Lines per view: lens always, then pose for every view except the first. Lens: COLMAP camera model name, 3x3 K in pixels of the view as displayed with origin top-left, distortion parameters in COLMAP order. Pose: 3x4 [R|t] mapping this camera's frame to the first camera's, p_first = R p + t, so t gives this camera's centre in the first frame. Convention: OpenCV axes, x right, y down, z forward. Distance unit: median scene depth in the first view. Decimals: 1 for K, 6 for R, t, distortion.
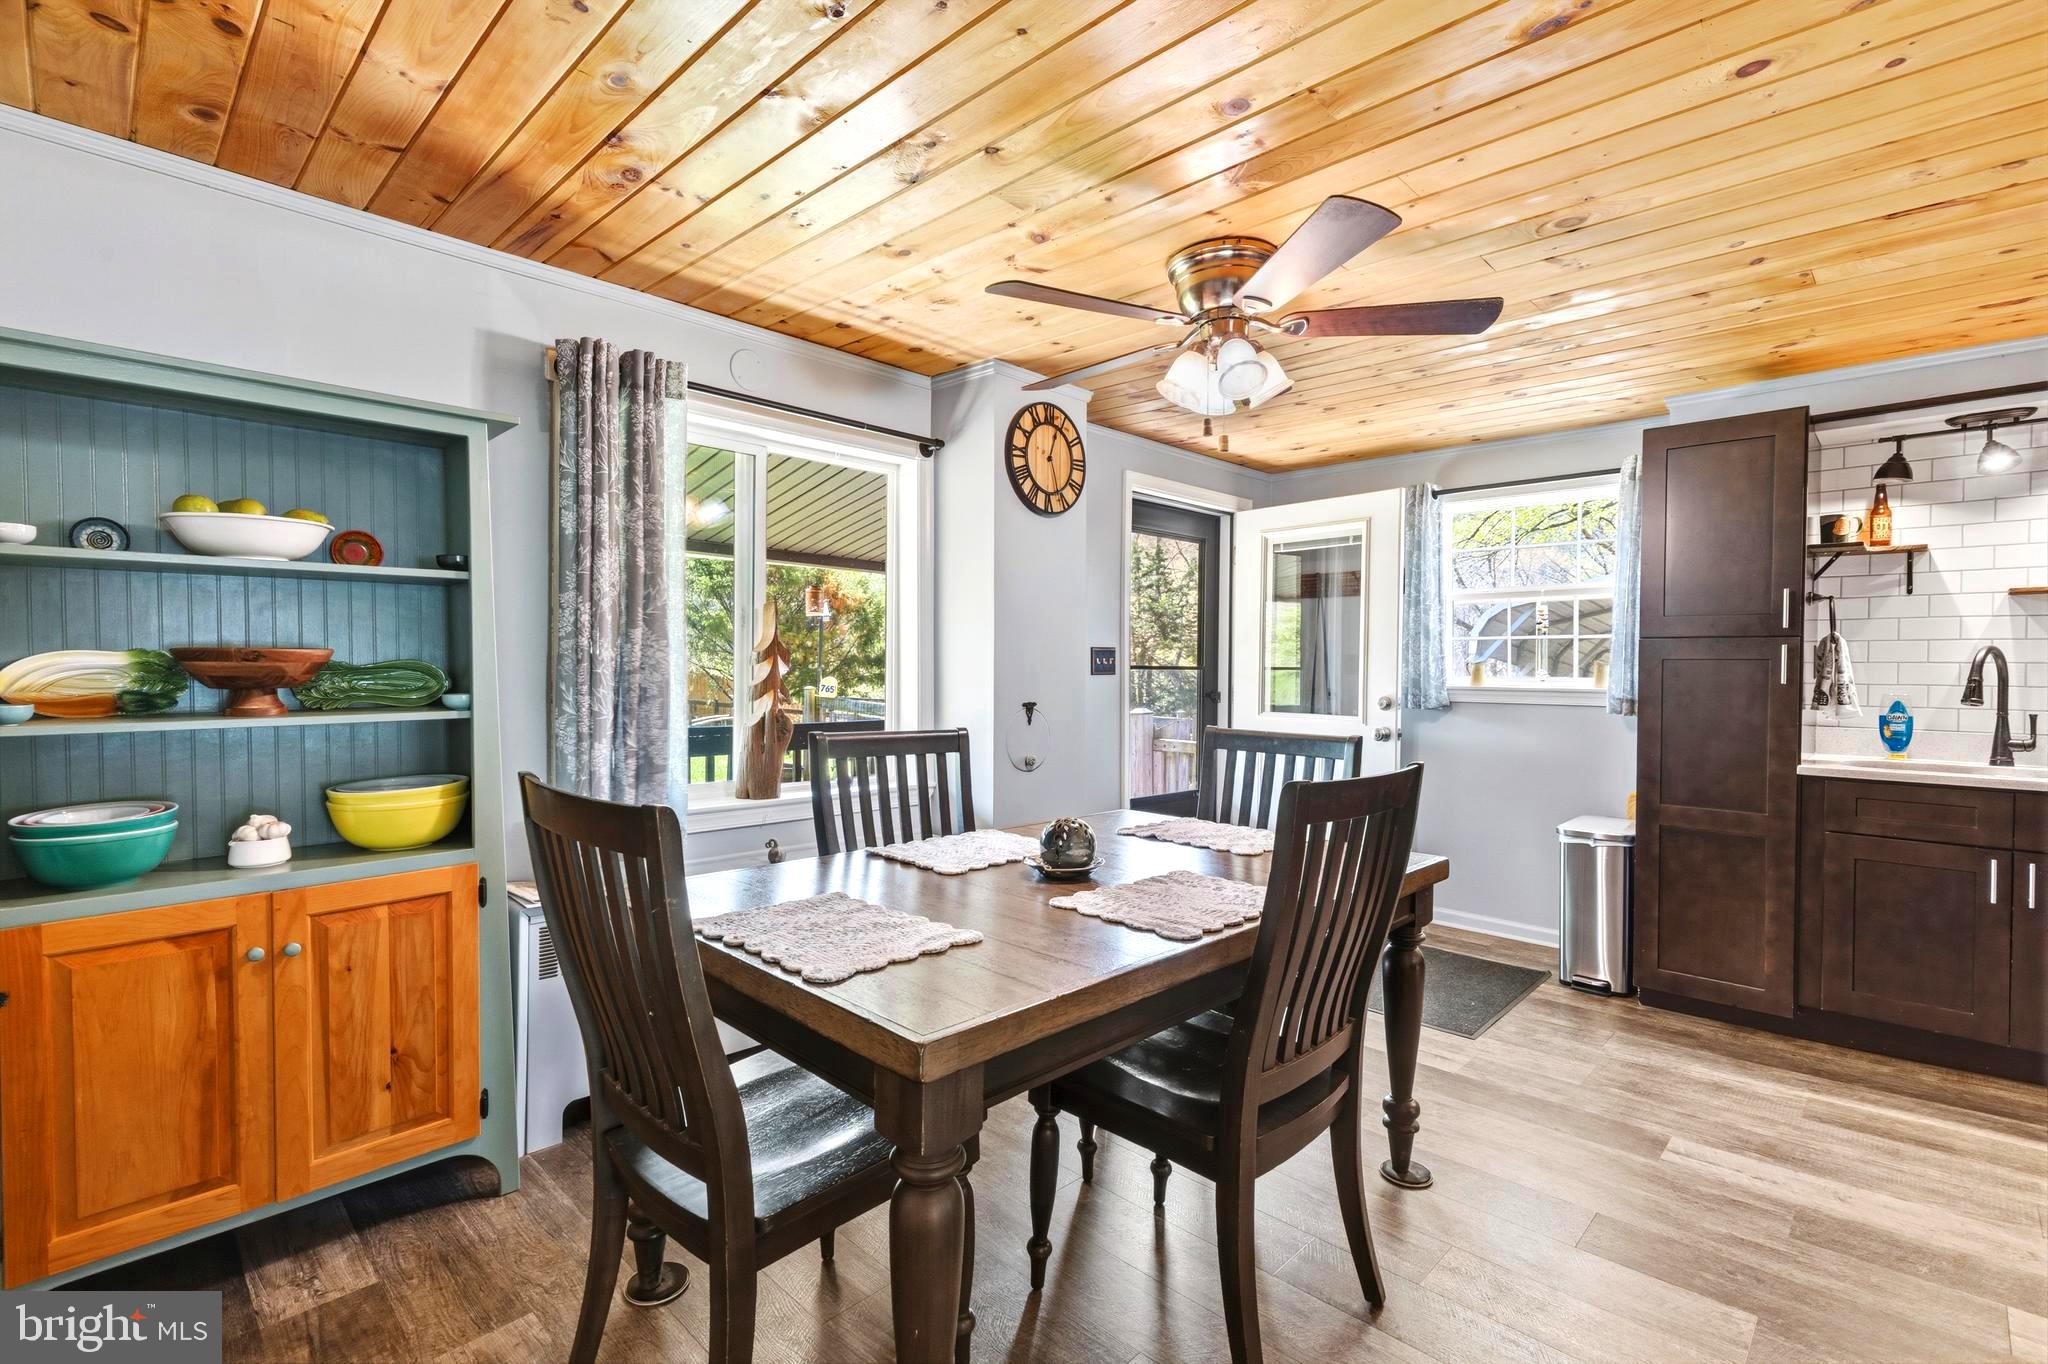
lens RADIAL K [[940.2, 0, 1017.4], [0, 940.2, 675.3], [0, 0, 1]] dist [0.007313, 0.001513]
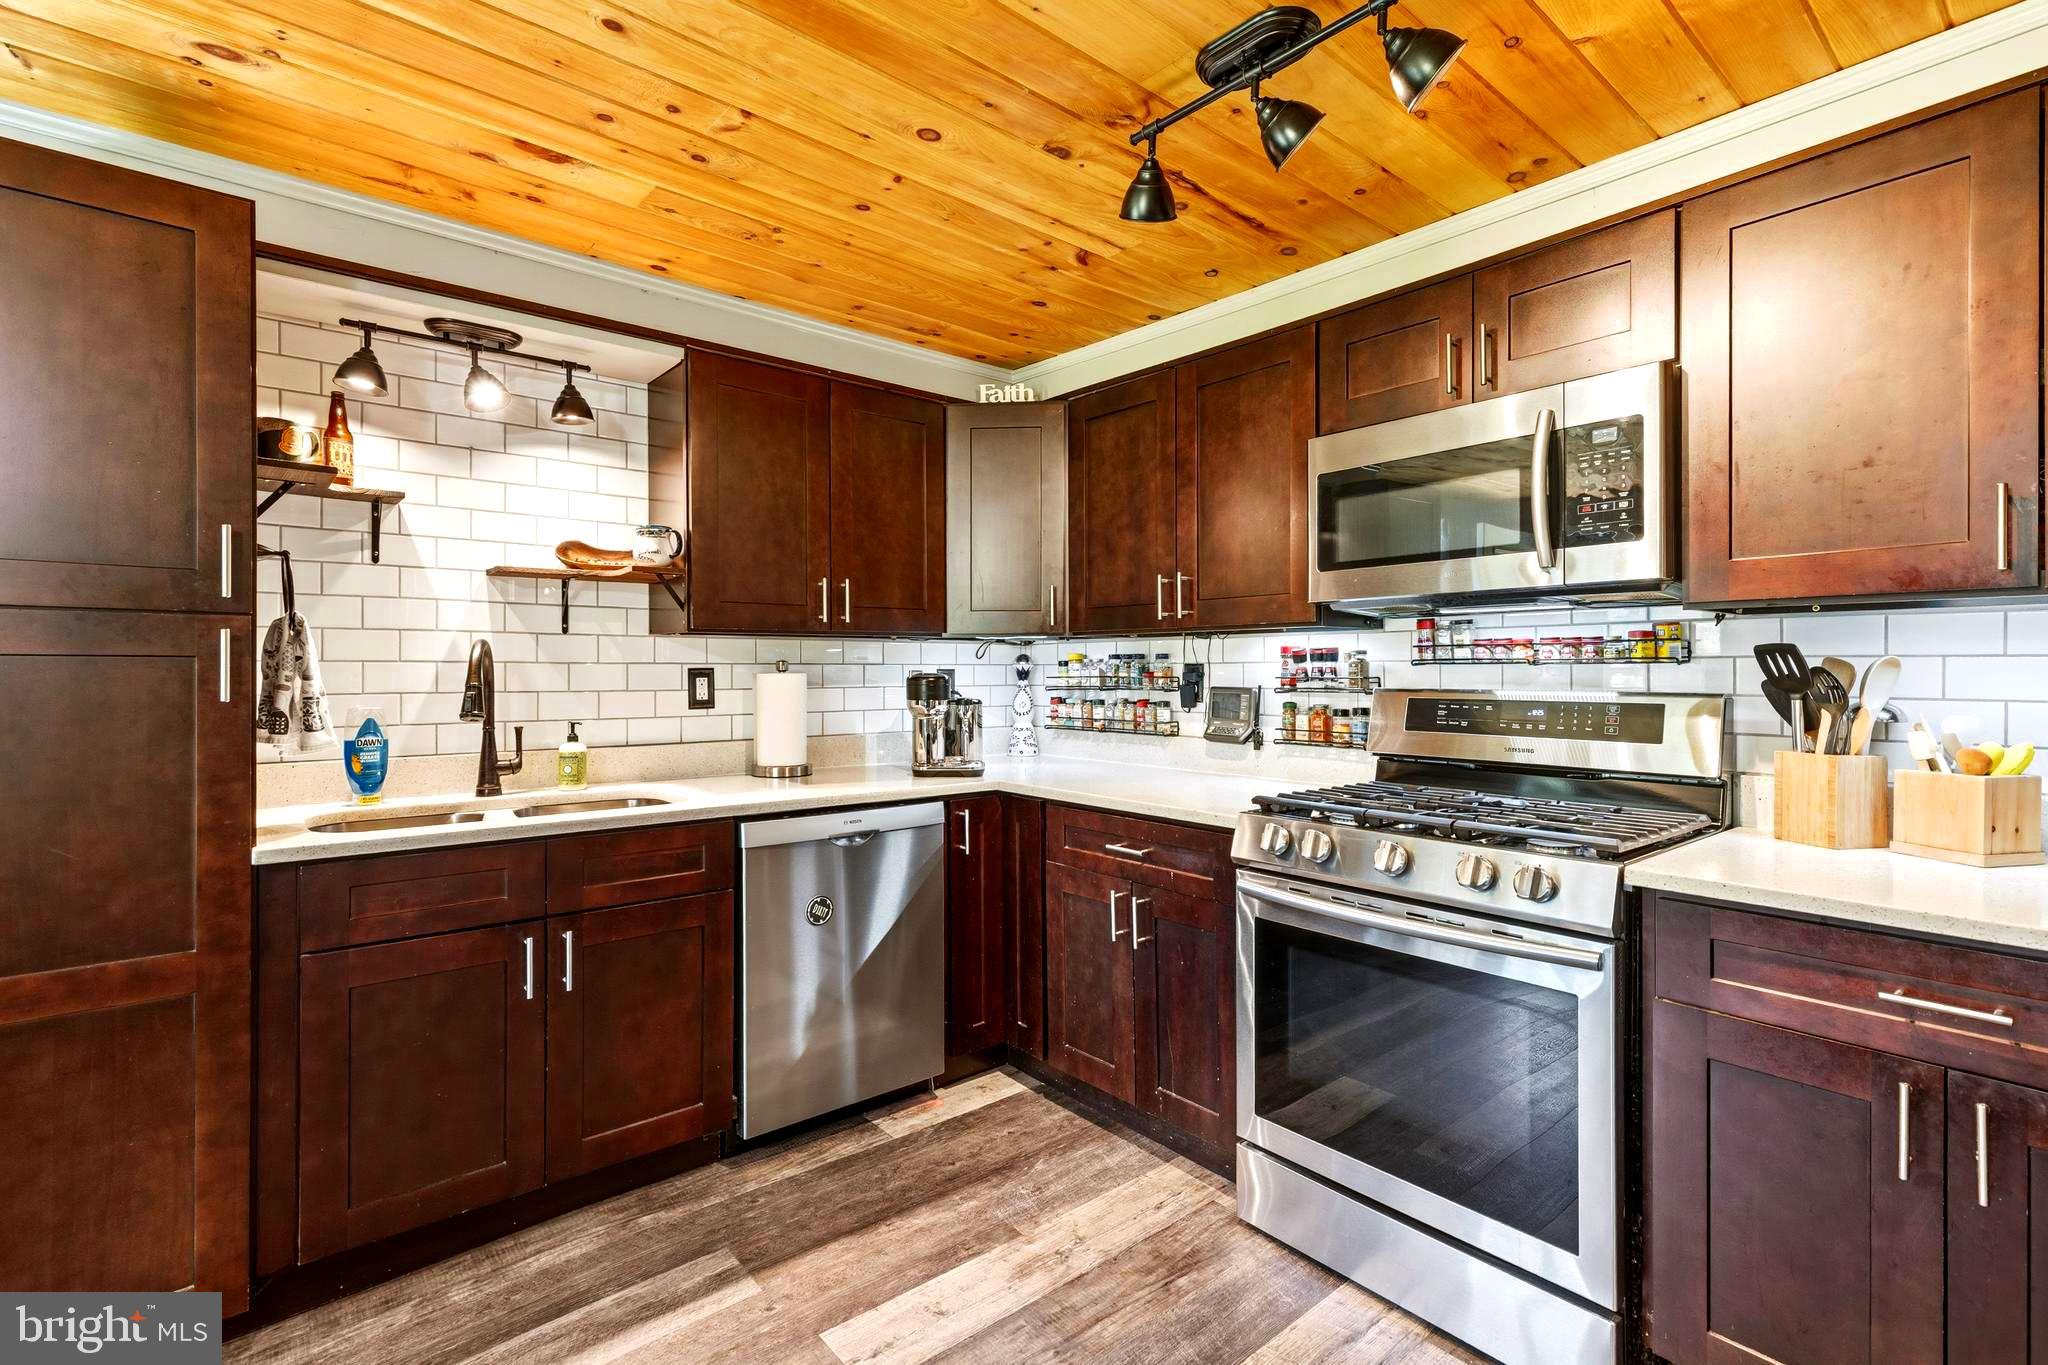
lens RADIAL K [[940.2, 0, 1023.9], [0, 940.2, 671.8], [0, 0, 1]] dist [0.007313, 0.001513]
pose [[0.090902, -0.011666, 0.995792, 0.311358], [0.012527, 0.999866, 0.010570, -0.007657], [-0.995781, 0.011513, 0.091036, 0.490136]]
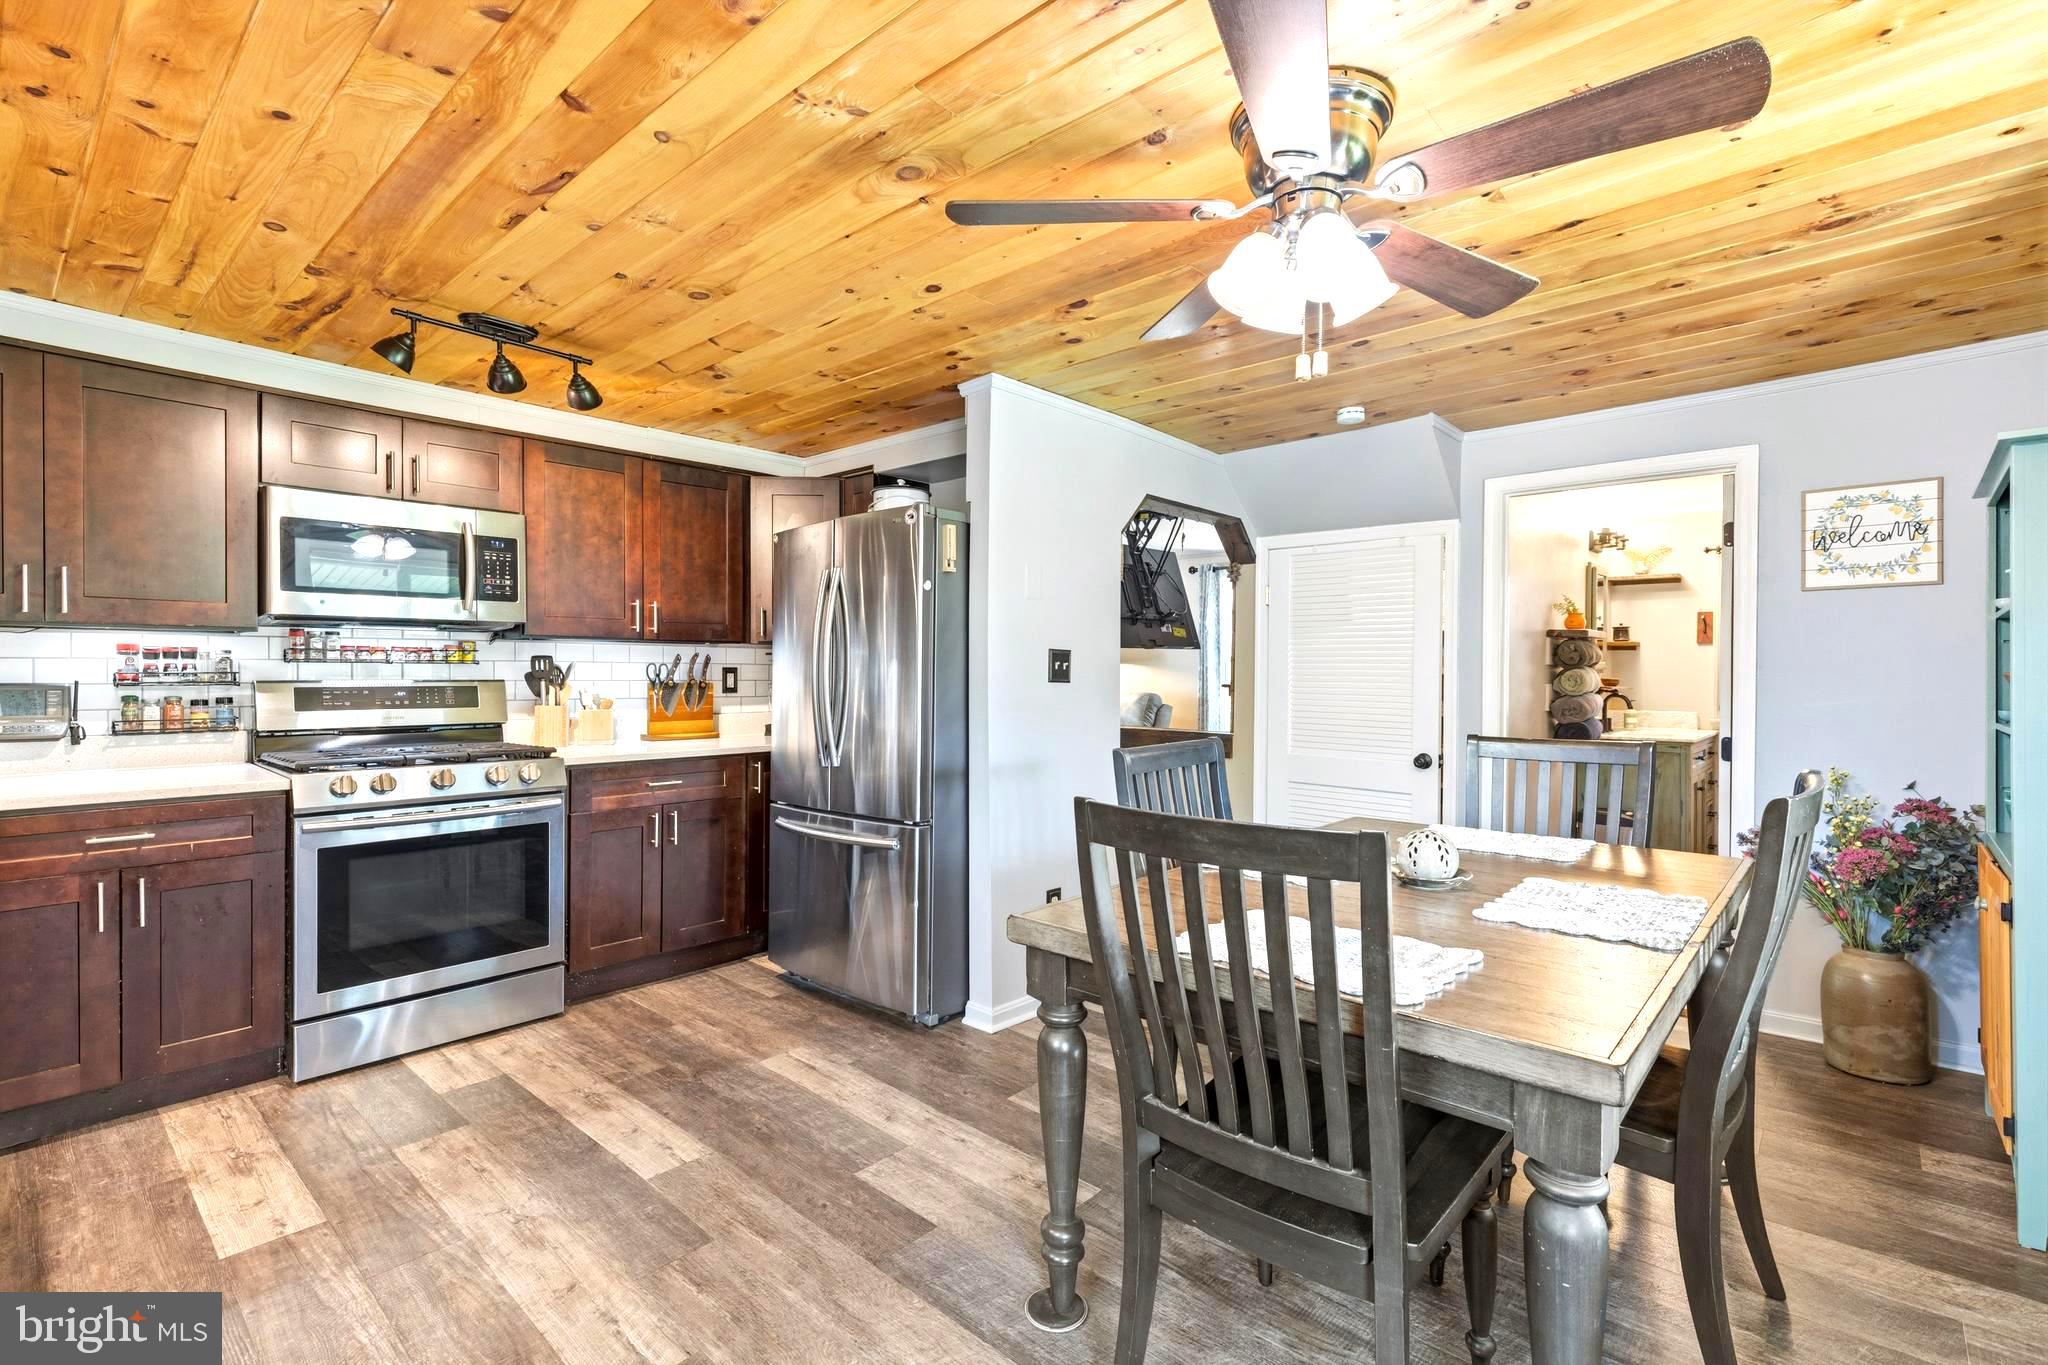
lens RADIAL K [[940.2, 0, 1030.0], [0, 940.2, 676.5], [0, 0, 1]] dist [0.007313, 0.001513]
pose [[-0.998820, -0.009010, -0.047725, 0.359558], [-0.009776, 0.999827, 0.015844, -0.011336], [0.047574, 0.016292, -0.998735, 1.521382]]
